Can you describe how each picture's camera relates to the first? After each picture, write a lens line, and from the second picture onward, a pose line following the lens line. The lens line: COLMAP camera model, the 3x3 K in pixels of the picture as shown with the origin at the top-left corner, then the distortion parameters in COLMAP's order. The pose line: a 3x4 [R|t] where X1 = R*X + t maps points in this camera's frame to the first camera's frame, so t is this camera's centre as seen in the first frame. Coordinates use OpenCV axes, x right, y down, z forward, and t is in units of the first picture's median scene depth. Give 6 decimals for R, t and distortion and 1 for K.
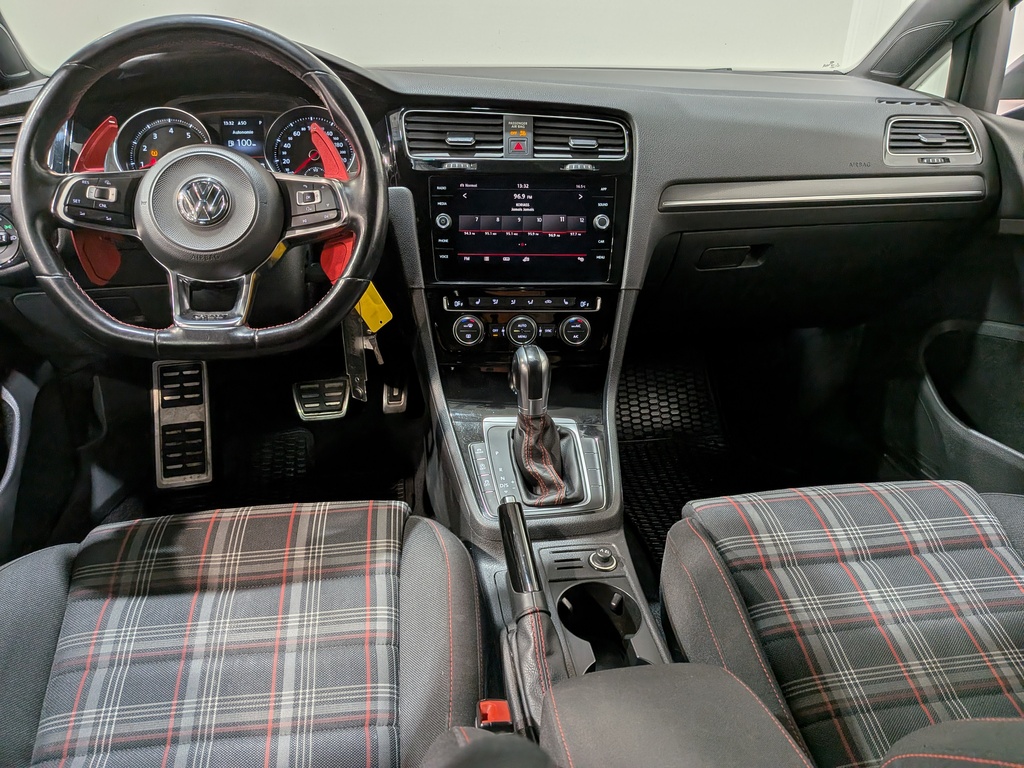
lens RADIAL K [[752.2, 0, 507.6], [0, 752.2, 395.5], [0, 0, 1]] dist [0.091857, -0.173122]
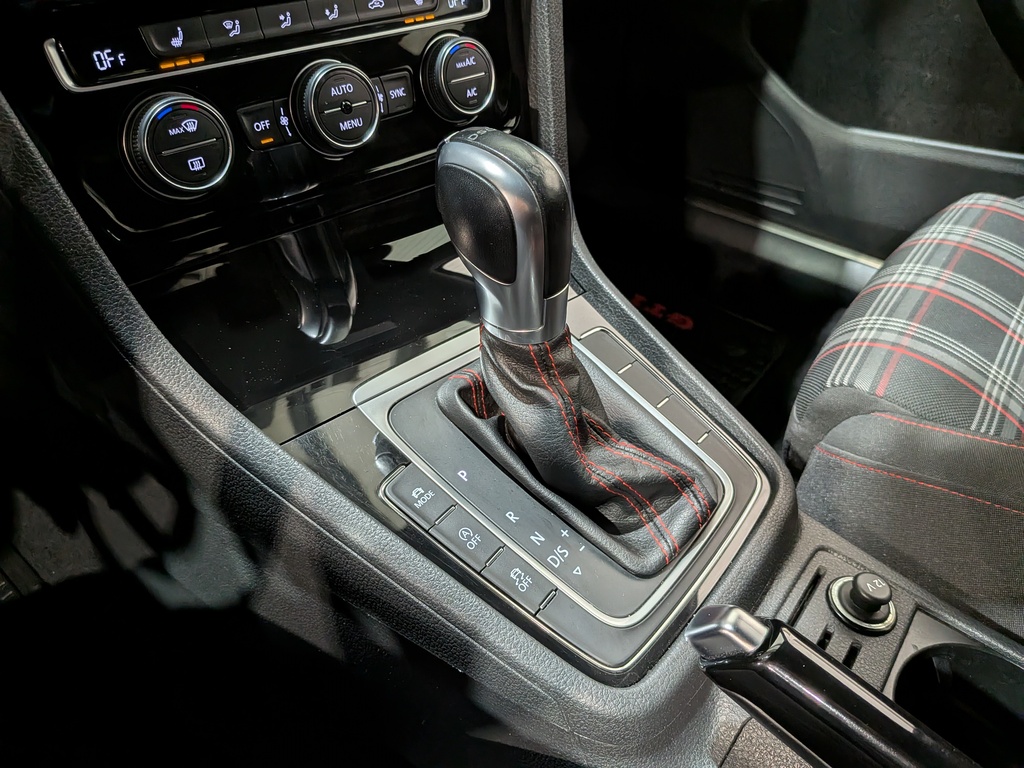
lens RADIAL K [[767.4, 0, 534.6], [0, 767.4, 390.9], [0, 0, 1]] dist [-0.002431, -0.030295]
pose [[0.721041, -0.415811, 0.554256, -0.164402], [0.259846, 0.903809, 0.340014, -0.067395], [-0.642324, -0.101143, 0.759731, 0.693300]]
